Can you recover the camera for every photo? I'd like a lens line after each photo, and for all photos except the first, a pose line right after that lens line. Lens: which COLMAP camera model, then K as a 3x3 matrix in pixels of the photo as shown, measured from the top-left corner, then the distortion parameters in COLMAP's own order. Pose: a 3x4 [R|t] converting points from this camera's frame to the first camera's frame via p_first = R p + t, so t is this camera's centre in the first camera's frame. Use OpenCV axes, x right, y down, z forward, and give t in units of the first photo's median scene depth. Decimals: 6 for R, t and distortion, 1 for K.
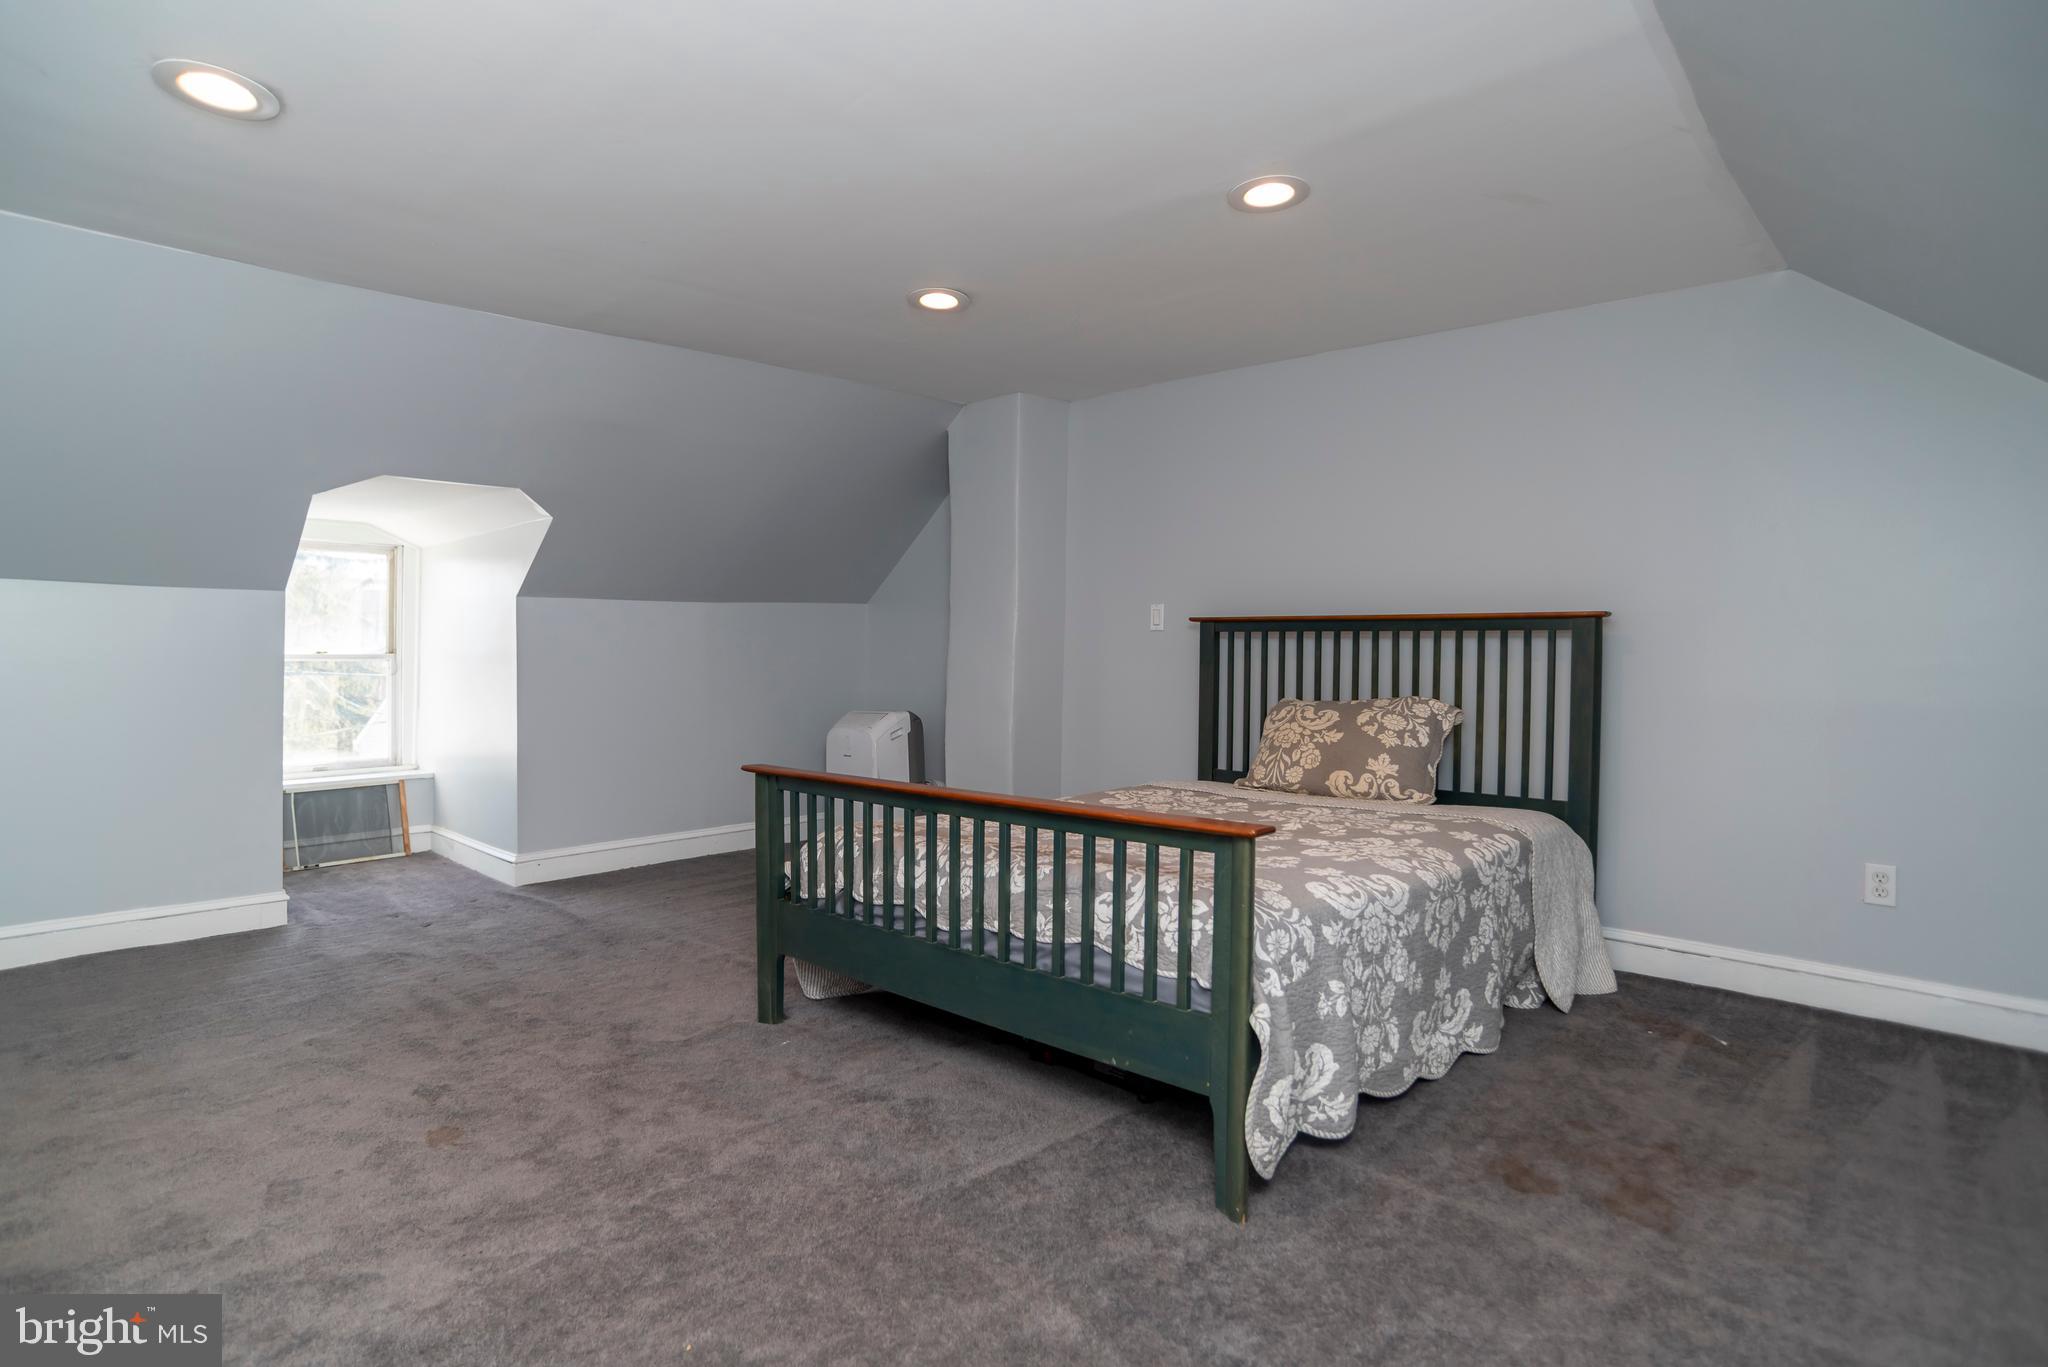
lens RADIAL K [[1069.6, 0, 1022.1], [0, 1069.6, 687.5], [0, 0, 1]] dist [-0.044056, 0.001718]
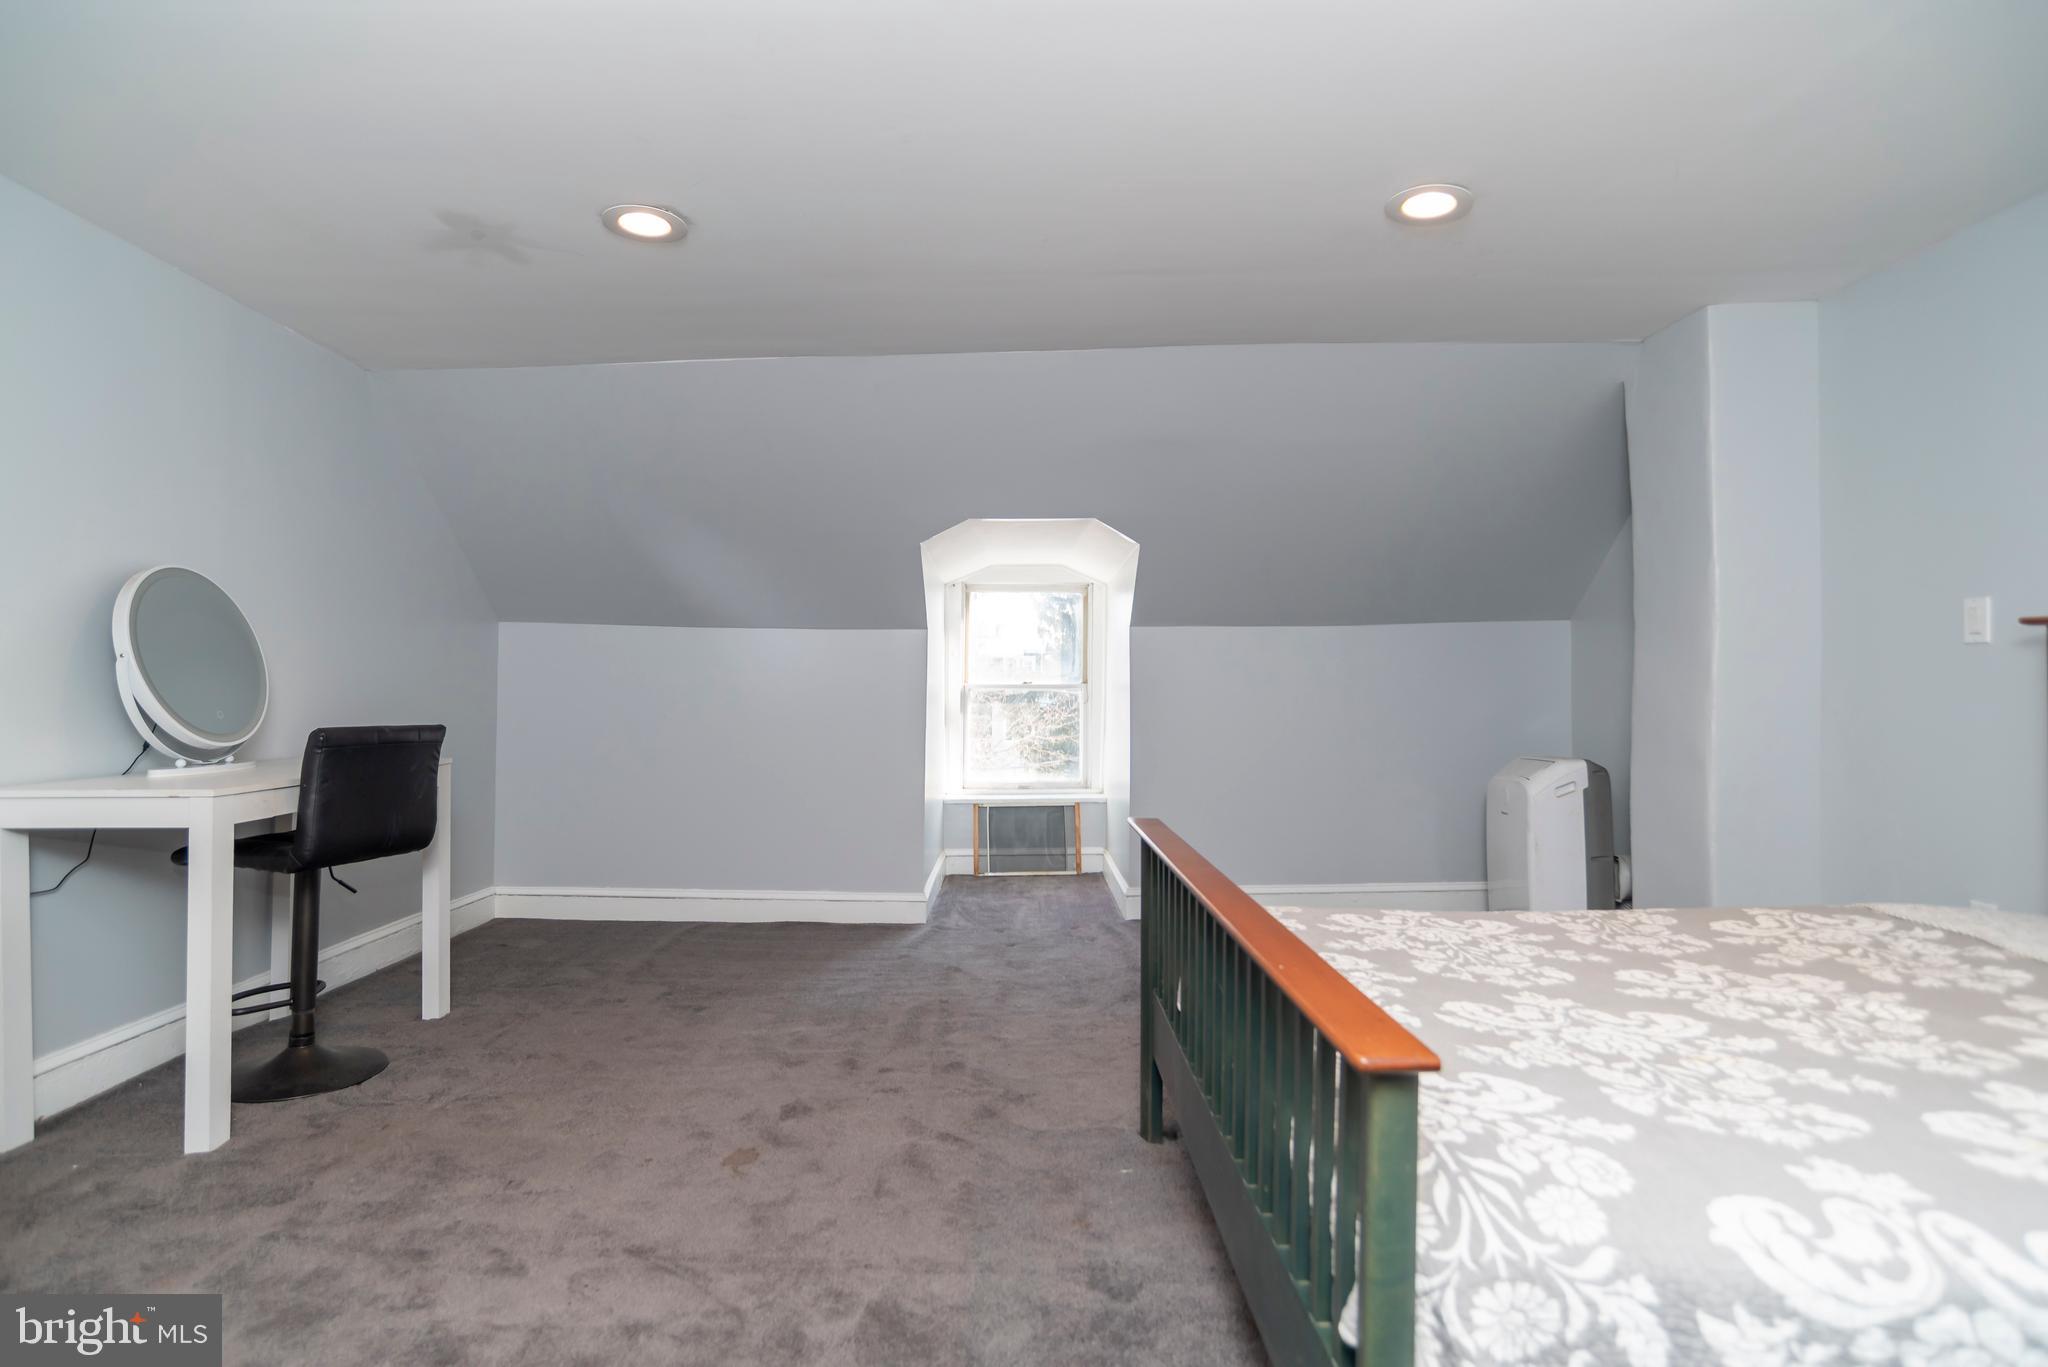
lens RADIAL K [[1078.2, 0, 993.2], [0, 1078.2, 655.9], [0, 0, 1]] dist [-0.090630, 0.046010]
pose [[0.674559, -0.020559, -0.737935, 0.208918], [-0.022519, 0.998574, -0.048405, -0.007647], [0.737877, 0.049270, 0.673134, 0.257508]]
